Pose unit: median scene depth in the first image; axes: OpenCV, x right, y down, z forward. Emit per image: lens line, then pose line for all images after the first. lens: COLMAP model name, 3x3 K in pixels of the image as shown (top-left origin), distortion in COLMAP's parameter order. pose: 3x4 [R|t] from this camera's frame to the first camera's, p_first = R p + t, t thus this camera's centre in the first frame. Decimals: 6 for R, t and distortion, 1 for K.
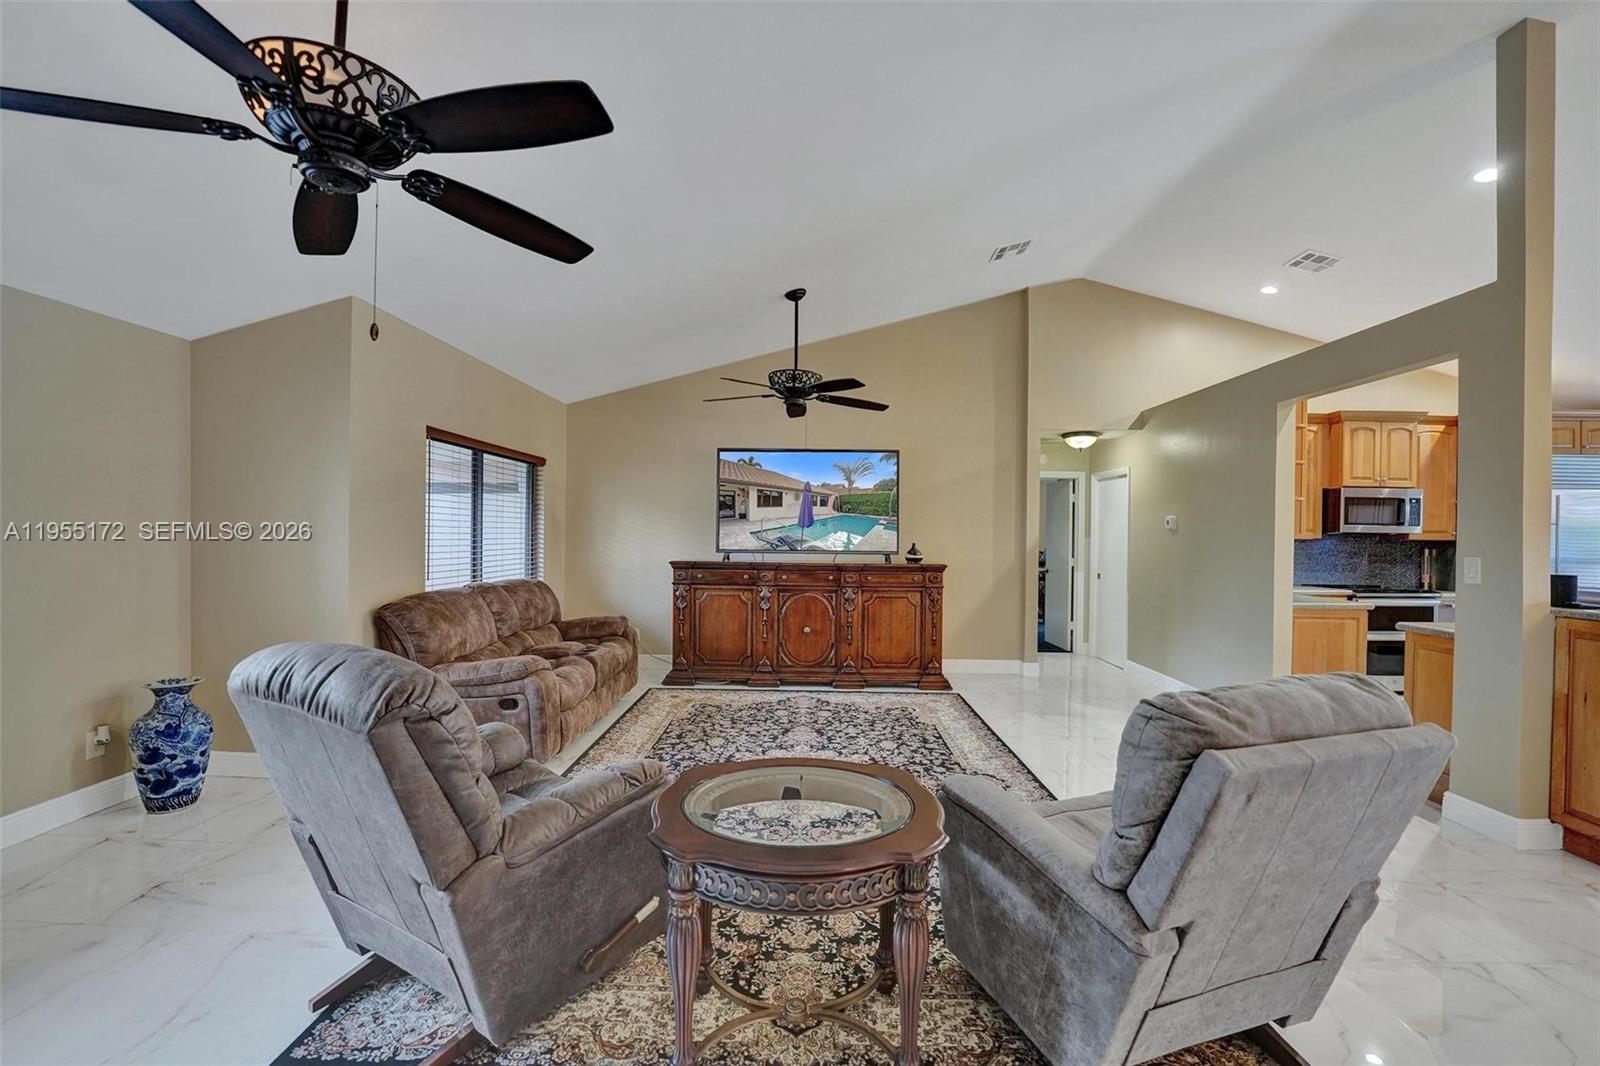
lens RADIAL K [[656.5, 0, 795.8], [0, 656.5, 537.1], [0, 0, 1]] dist [-0.026346, 0.000425]
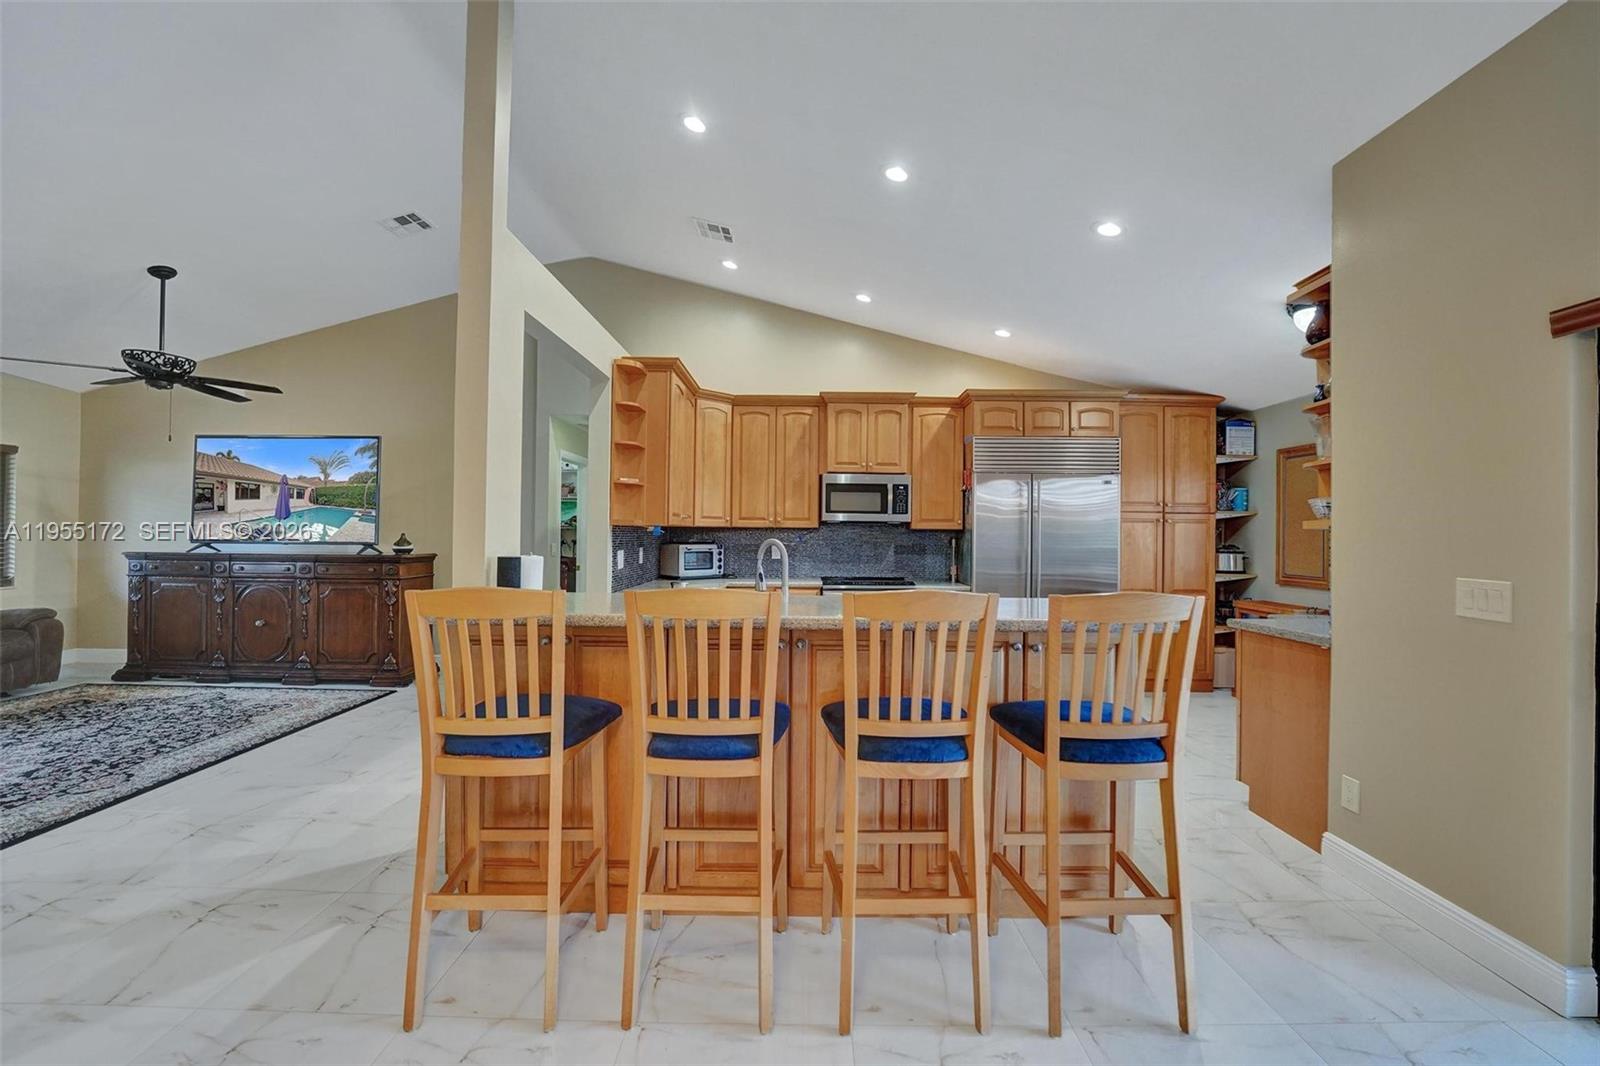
lens RADIAL K [[656.1, 0, 802.6], [0, 656.1, 530.1], [0, 0, 1]] dist [-0.021929, 0.000835]
pose [[0.999769, -0.001465, 0.021448, 0.798491], [0.001675, 0.999951, -0.009782, 0.015851], [-0.021433, 0.009815, 0.999722, 0.039358]]
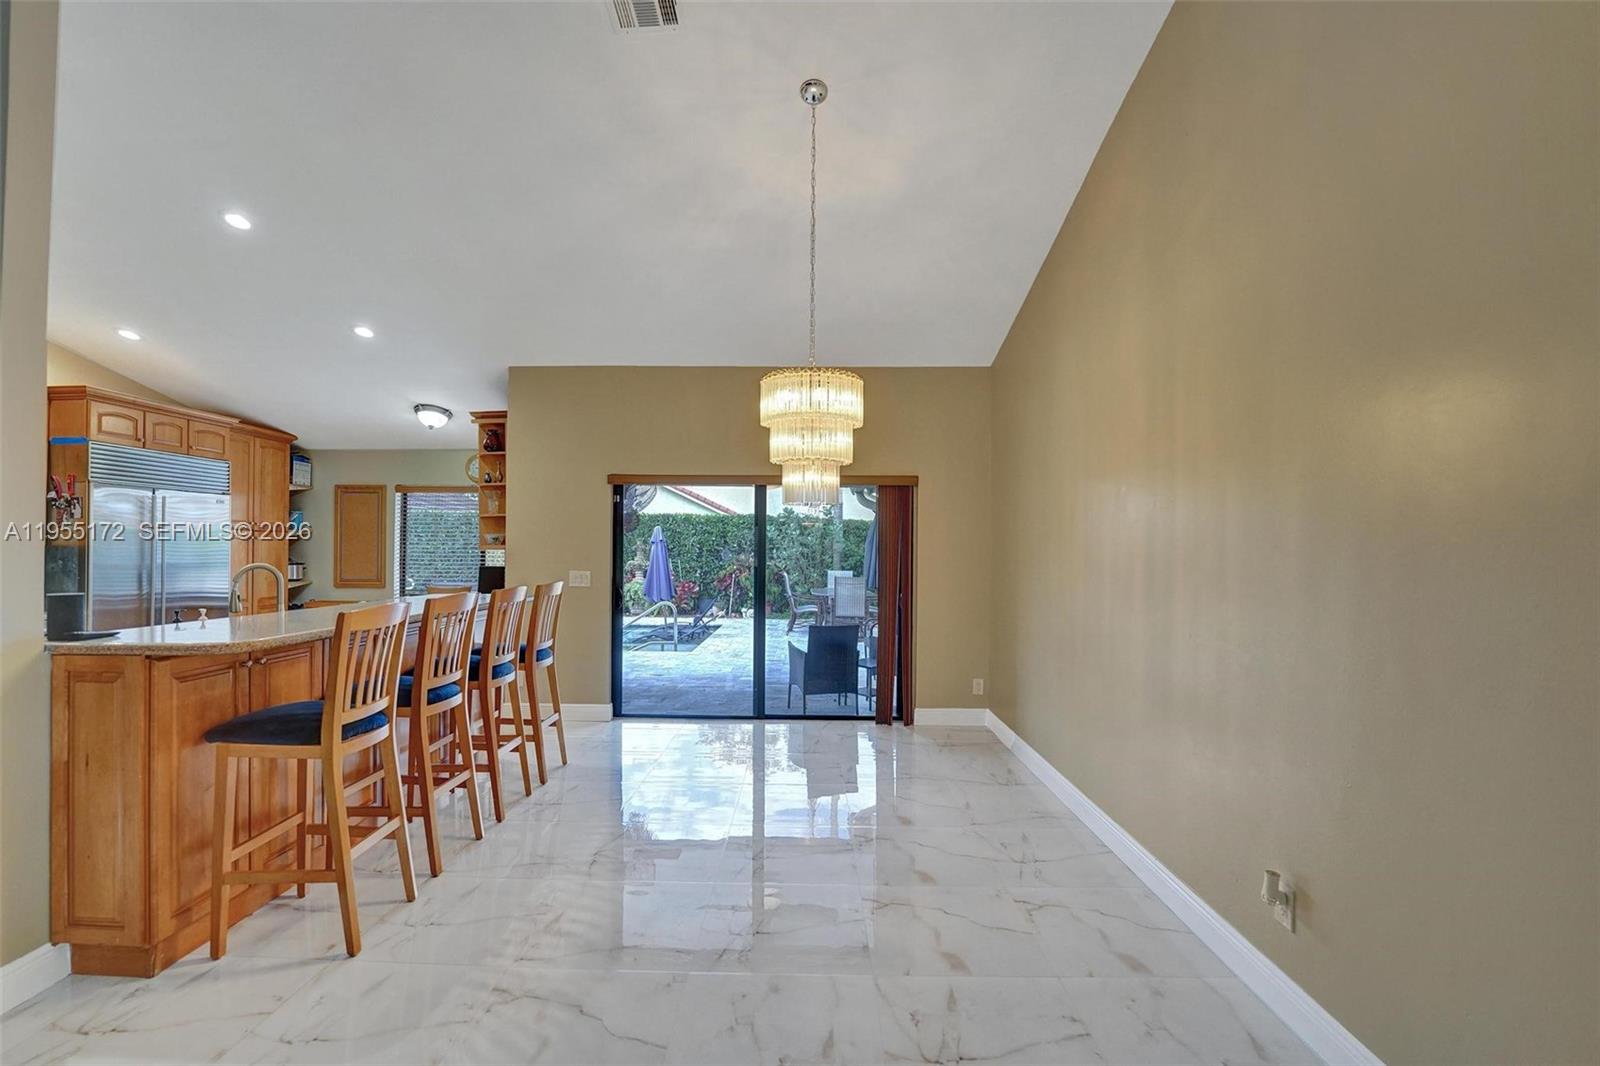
lens RADIAL K [[686.1, 0, 799.7], [0, 686.1, 535.3], [0, 0, 1]] dist [-0.024127, 0.000628]
pose [[-0.006550, 0.008810, 0.999940, 0.222329], [0.000116, 0.999961, -0.008809, -0.000588], [-0.999979, 0.000058, -0.006551, 0.082181]]
